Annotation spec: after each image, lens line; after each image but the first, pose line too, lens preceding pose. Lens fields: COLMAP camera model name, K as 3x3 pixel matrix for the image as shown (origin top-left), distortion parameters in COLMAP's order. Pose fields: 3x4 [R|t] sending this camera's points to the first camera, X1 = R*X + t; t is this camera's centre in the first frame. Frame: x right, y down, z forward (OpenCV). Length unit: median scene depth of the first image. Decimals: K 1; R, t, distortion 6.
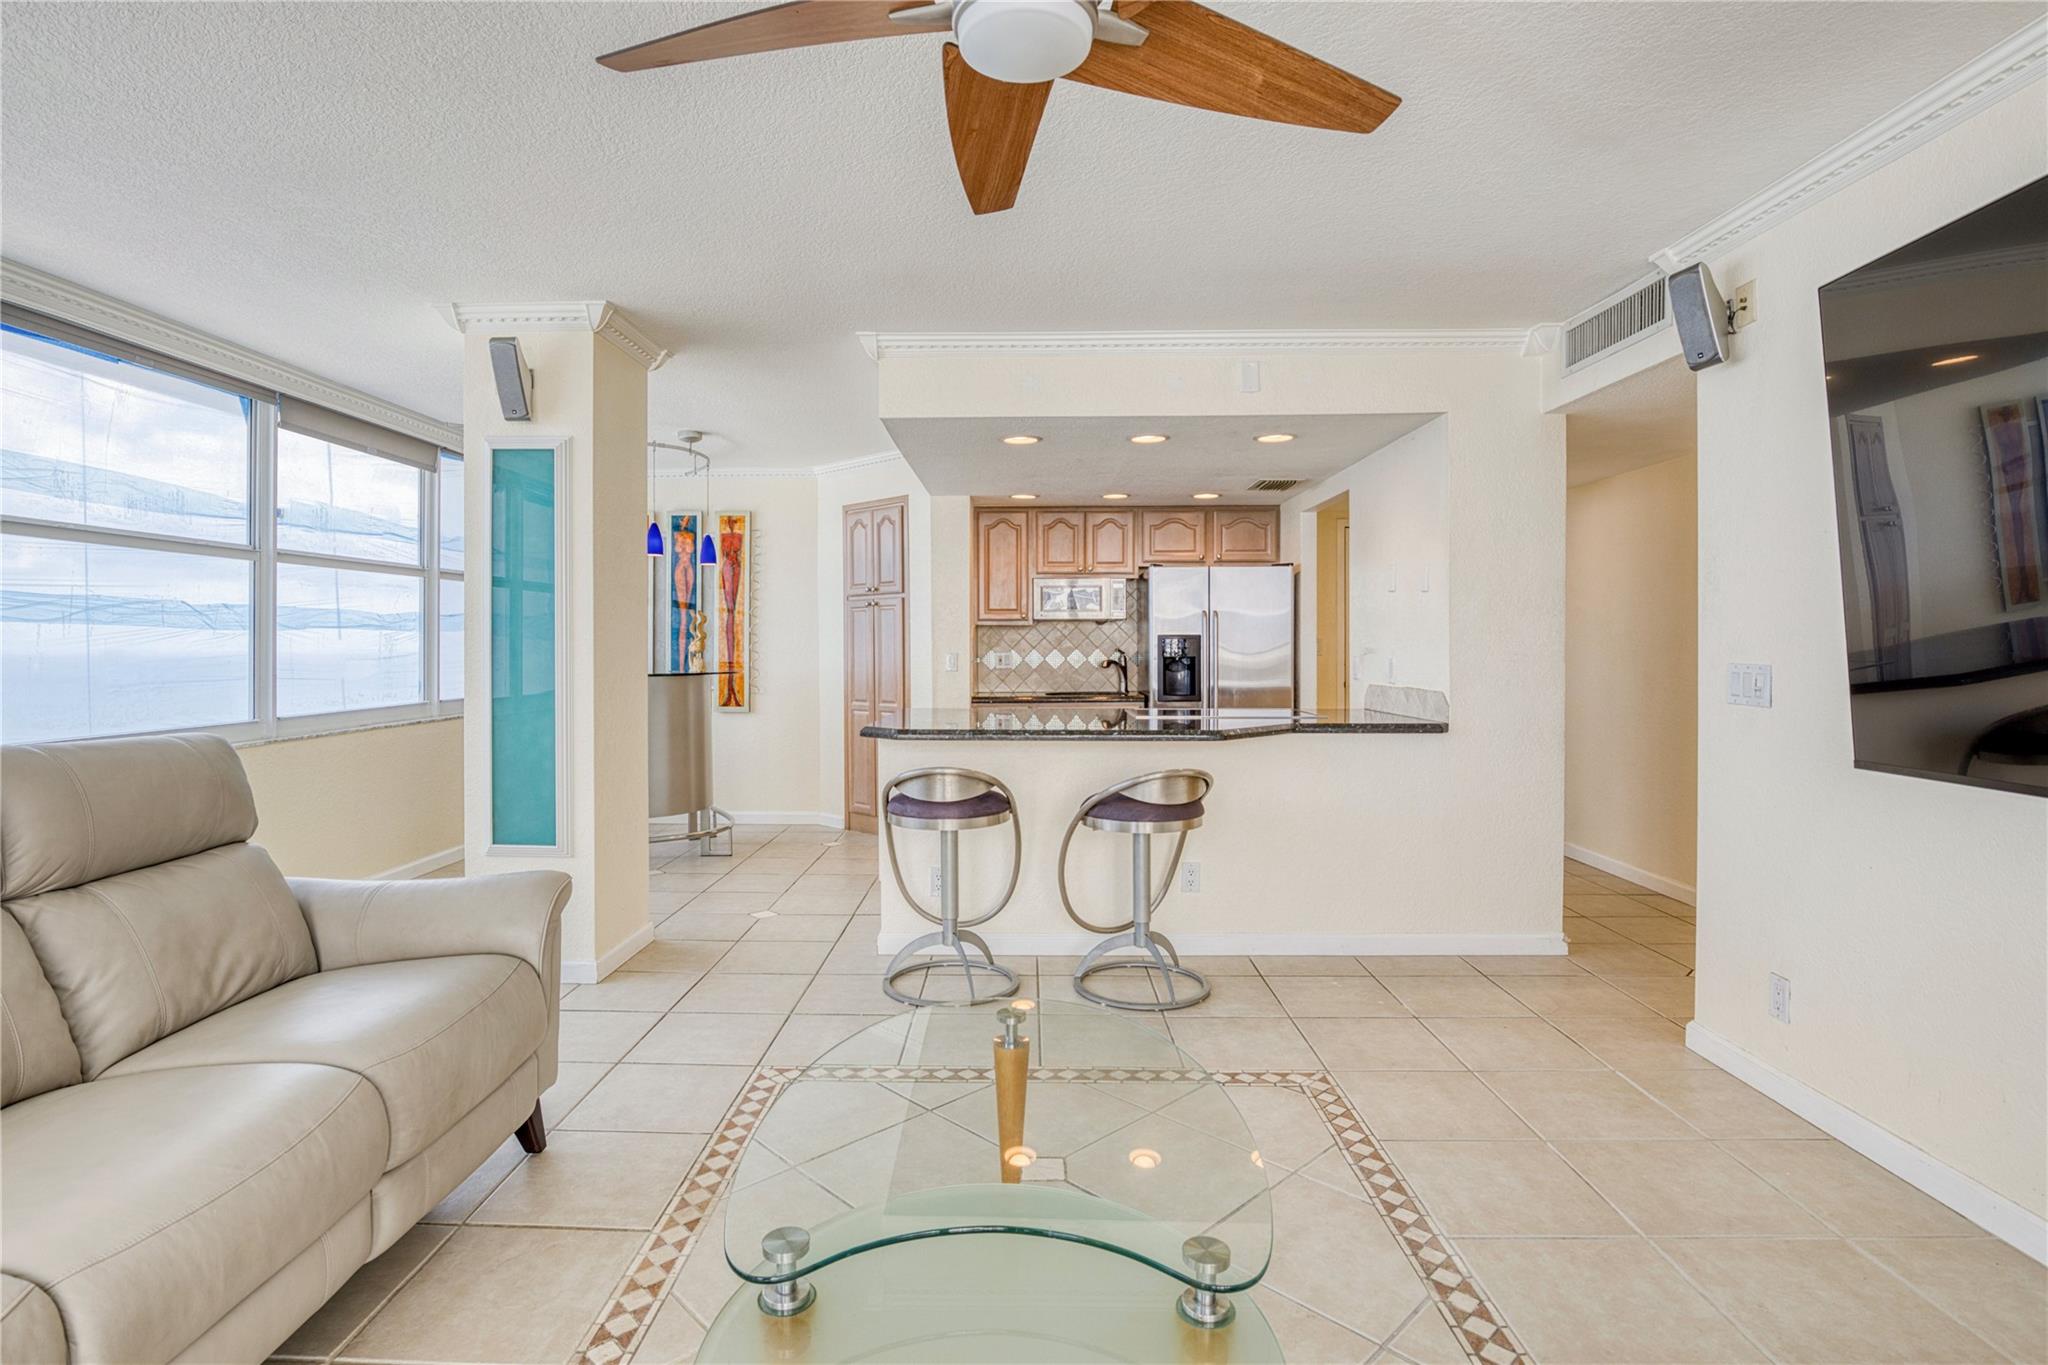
lens RADIAL K [[965.7, 0, 1033.2], [0, 965.7, 661.2], [0, 0, 1]] dist [-0.029397, 0.003097]
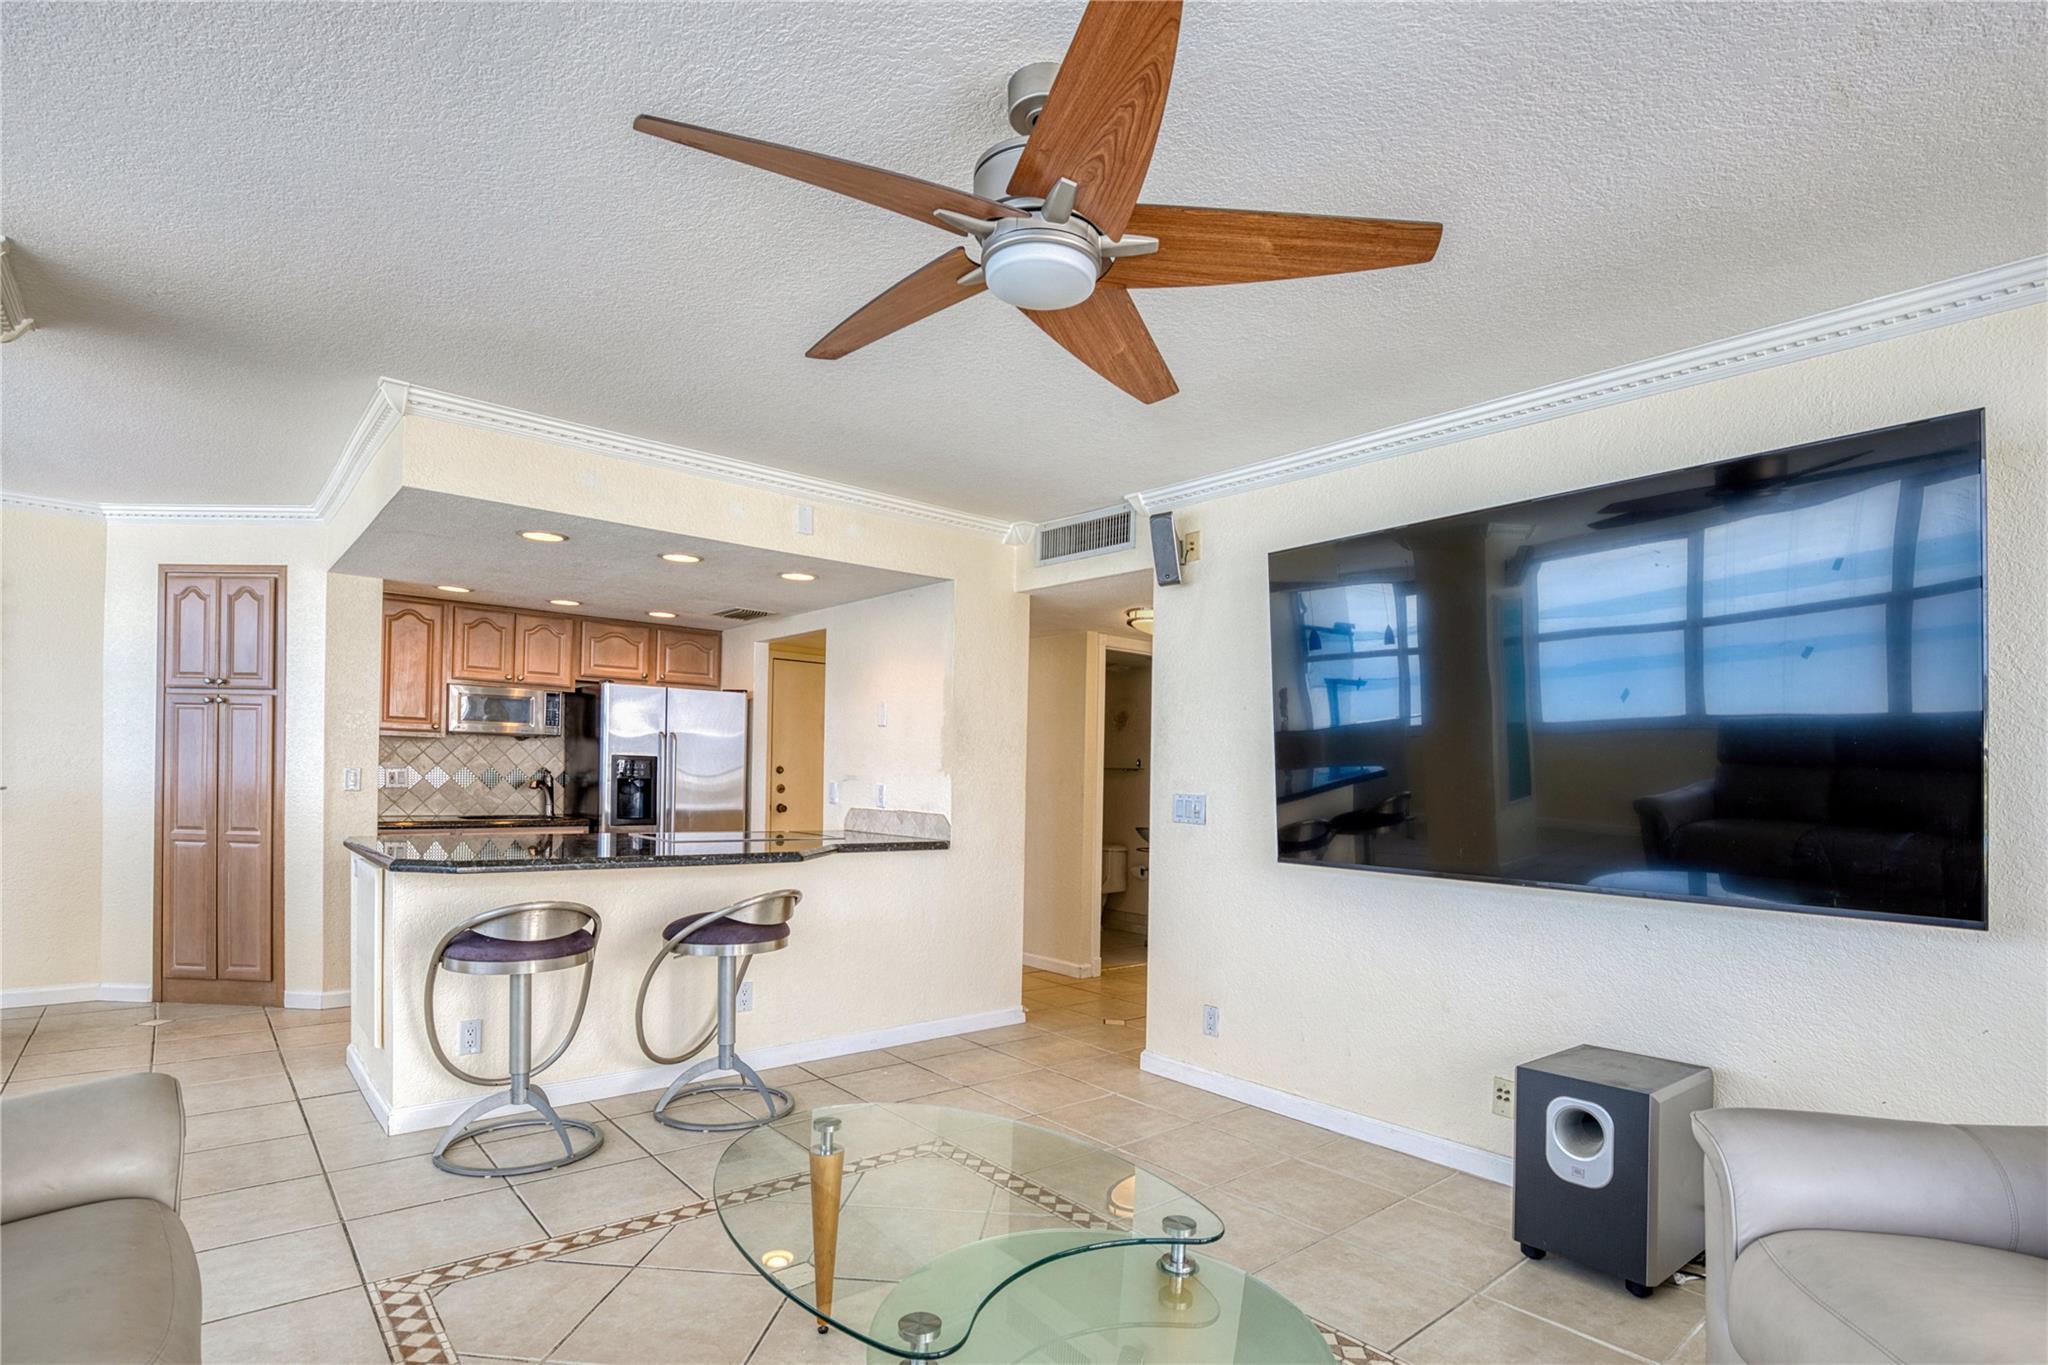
lens RADIAL K [[965.7, 0, 1023.9], [0, 965.7, 787.1], [0, 0, 1]] dist [-0.029397, 0.003097]
pose [[0.760452, 0.014408, 0.649234, -0.175742], [-0.017818, 0.999840, -0.001318, -0.001619], [-0.649150, -0.010566, 0.760587, 0.019233]]
